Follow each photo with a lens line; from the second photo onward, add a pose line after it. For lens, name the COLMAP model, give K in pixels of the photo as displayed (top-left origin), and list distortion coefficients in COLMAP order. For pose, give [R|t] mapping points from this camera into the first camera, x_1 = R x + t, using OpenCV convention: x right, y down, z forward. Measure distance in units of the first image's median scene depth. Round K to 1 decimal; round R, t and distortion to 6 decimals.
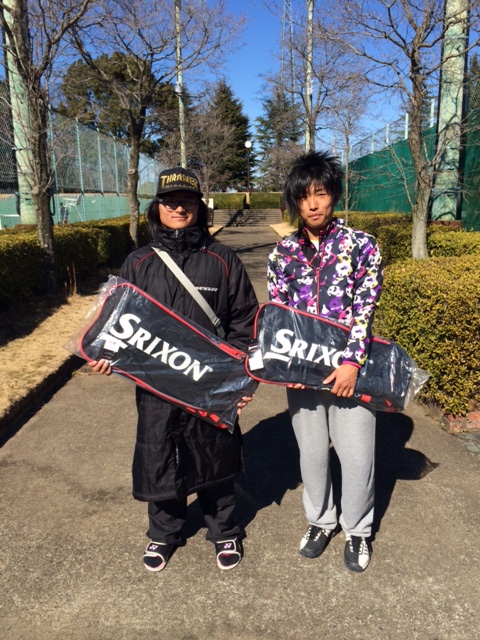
lens RADIAL K [[632.9, 0, 228.3], [0, 632.9, 321.9], [0, 0, 1]] dist [0.096430, -0.158167]
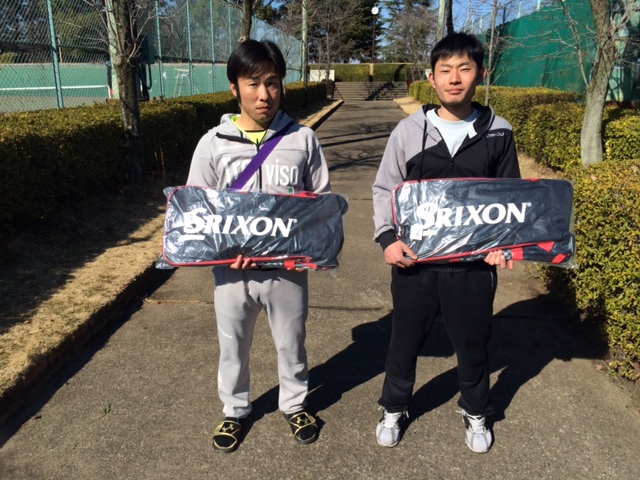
lens RADIAL K [[632.9, 0, 281.0], [0, 632.9, 253.9], [0, 0, 1]] dist [0.096430, -0.158167]
pose [[0.994356, 0.037193, -0.099363, 0.002959], [-0.028156, 0.995466, 0.090855, -0.027734], [0.102291, -0.087545, 0.990895, 0.133442]]
